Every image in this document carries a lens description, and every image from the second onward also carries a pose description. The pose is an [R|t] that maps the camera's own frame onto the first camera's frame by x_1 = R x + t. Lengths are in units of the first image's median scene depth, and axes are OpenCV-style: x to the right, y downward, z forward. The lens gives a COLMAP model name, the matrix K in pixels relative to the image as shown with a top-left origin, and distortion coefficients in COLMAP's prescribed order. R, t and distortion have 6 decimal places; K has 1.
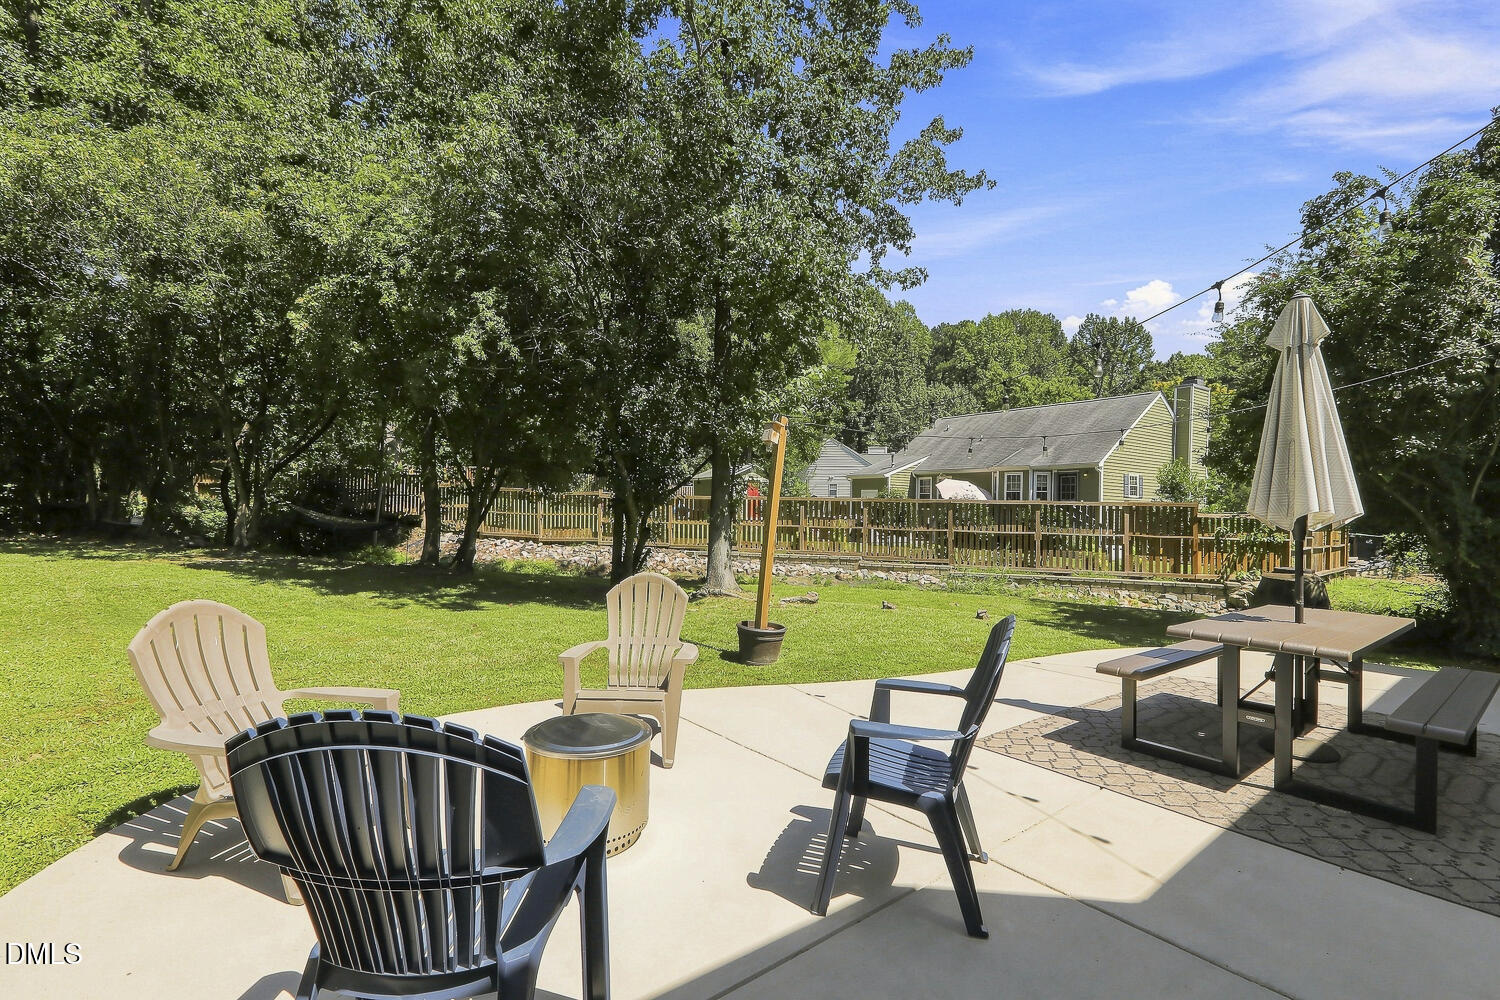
lens RADIAL K [[683.1, 0, 755.4], [0, 683.1, 500.2], [0, 0, 1]] dist [-0.002743, -0.000291]
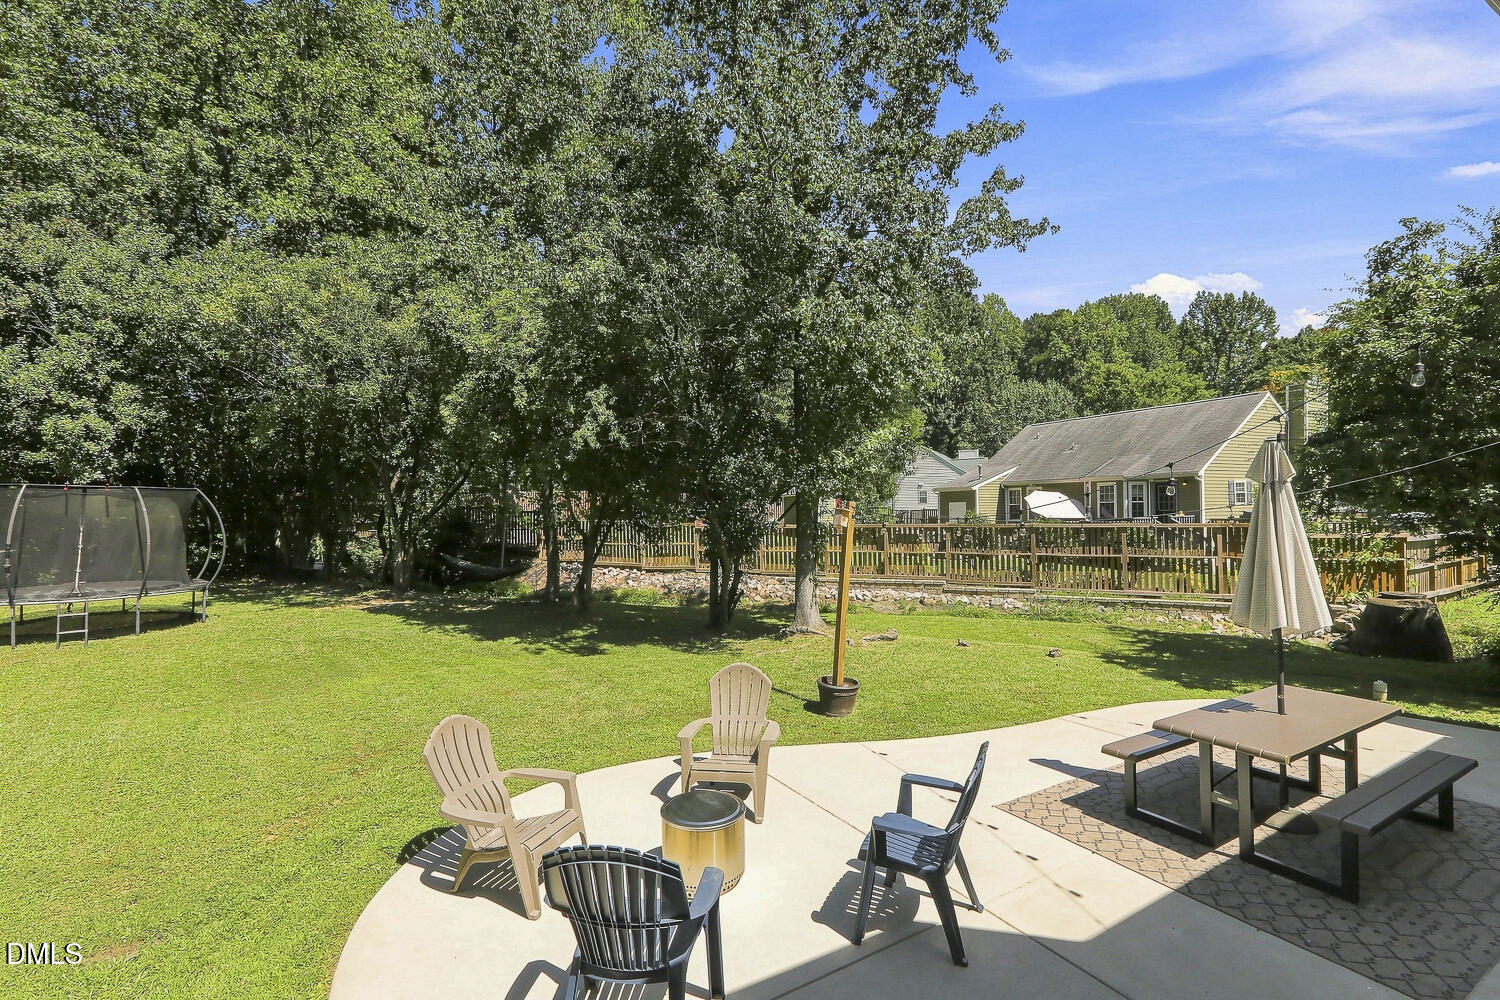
lens RADIAL K [[683.1, 0, 746.0], [0, 683.1, 500.2], [0, 0, 1]] dist [-0.002743, -0.000291]
pose [[0.988287, -0.037836, -0.147844, 0.025988], [0.038027, 0.999276, -0.001536, -0.091456], [0.147795, -0.004104, 0.989009, -0.126735]]
